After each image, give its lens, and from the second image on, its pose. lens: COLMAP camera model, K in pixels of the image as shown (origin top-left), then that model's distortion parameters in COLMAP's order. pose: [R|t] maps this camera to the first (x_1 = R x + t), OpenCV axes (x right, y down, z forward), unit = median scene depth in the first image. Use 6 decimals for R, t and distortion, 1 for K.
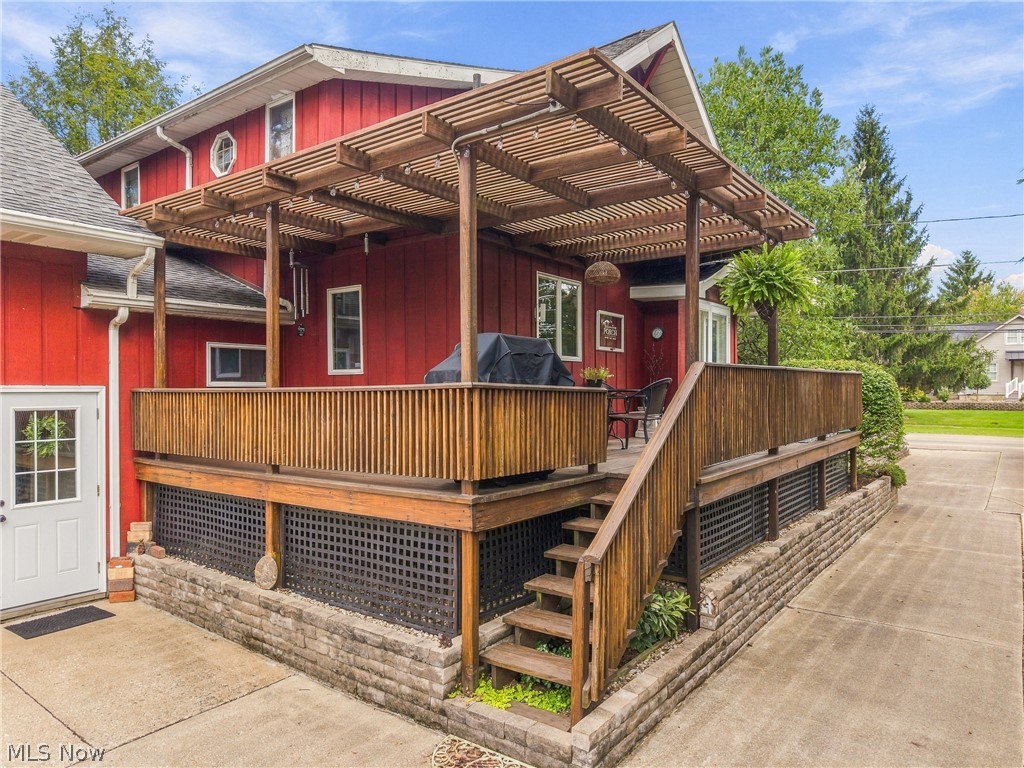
lens RADIAL K [[682.2, 0, 489.5], [0, 682.2, 393.0], [0, 0, 1]] dist [0.009812, -0.003525]
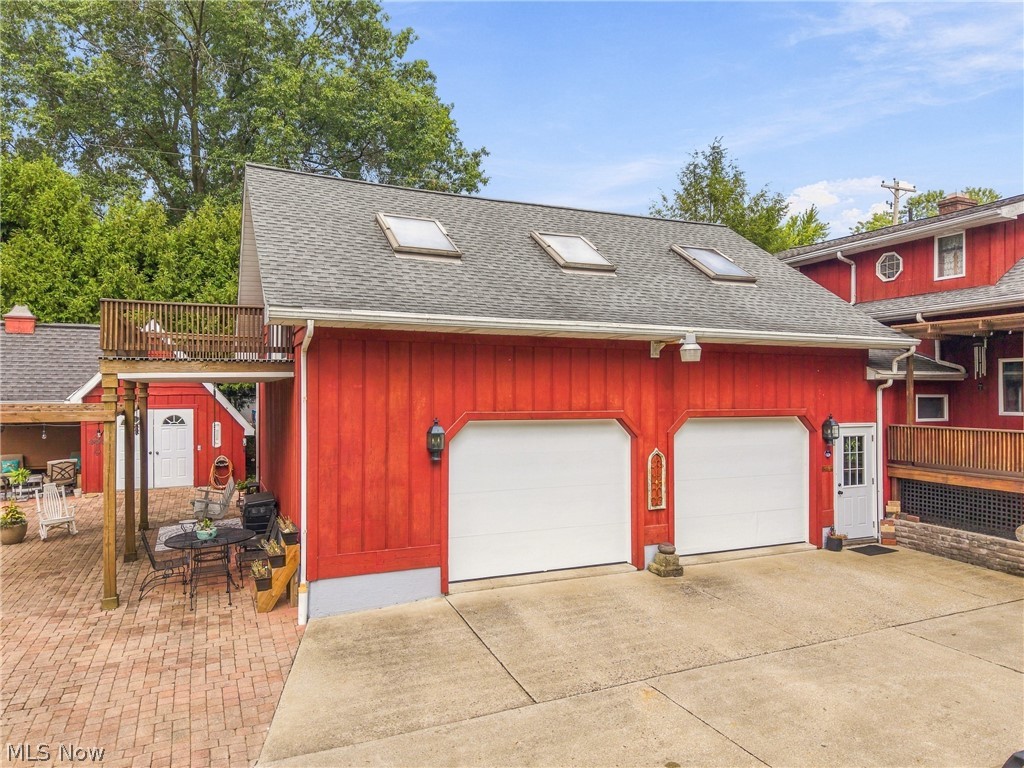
lens RADIAL K [[682.2, 0, 514.2], [0, 682.2, 388.4], [0, 0, 1]] dist [0.009812, -0.003525]
pose [[0.881765, -0.000834, -0.471688, -0.547026], [-0.003906, 0.999951, -0.009070, -0.078723], [0.471672, 0.009840, 0.881719, -1.001230]]
